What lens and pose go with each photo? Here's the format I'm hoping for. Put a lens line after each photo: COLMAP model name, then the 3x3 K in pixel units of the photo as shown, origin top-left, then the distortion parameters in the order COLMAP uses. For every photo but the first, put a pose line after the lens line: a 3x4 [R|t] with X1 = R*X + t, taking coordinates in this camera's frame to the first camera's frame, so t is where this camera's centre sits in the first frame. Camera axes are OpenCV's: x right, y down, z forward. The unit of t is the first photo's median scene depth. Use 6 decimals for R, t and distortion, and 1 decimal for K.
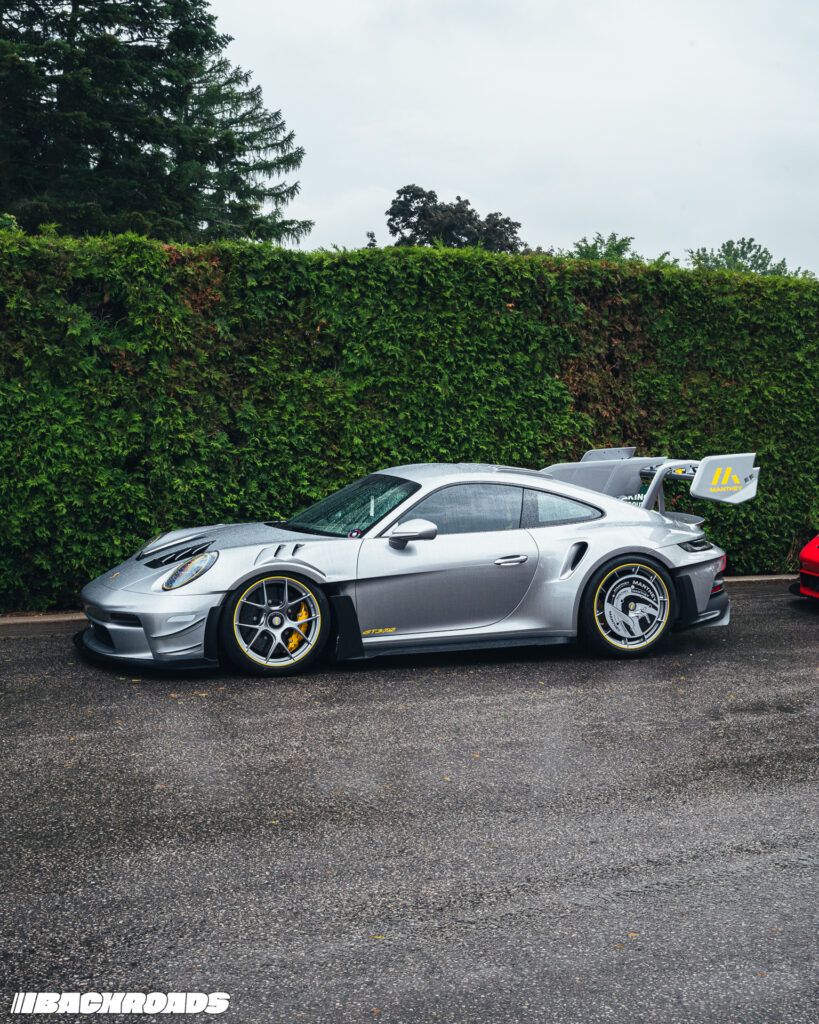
lens RADIAL K [[1366.4, 0, 409.6], [0, 1366.4, 550.8], [0, 0, 1]] dist [0.000888, 0.049071]
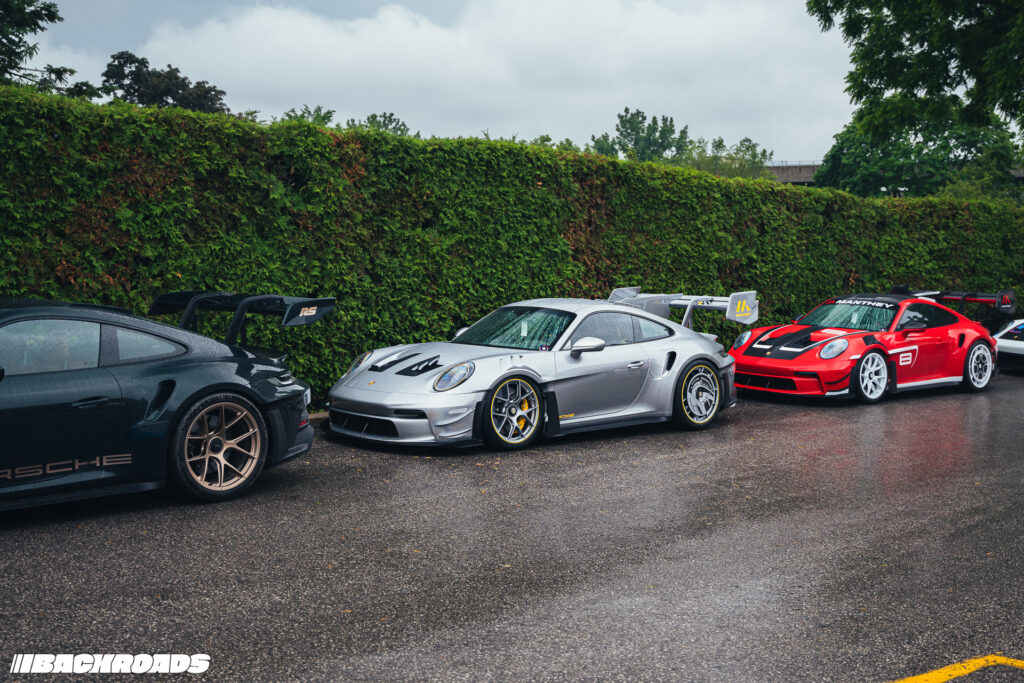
lens RADIAL K [[1194.5, 0, 512.0], [0, 1194.5, 341.5], [0, 0, 1]] dist [0.015096, -0.005436]
pose [[0.928632, -0.015943, 0.370659, -0.430442], [0.026702, 0.999357, -0.023913, 0.007649], [-0.370039, 0.032103, 0.928461, -0.108023]]
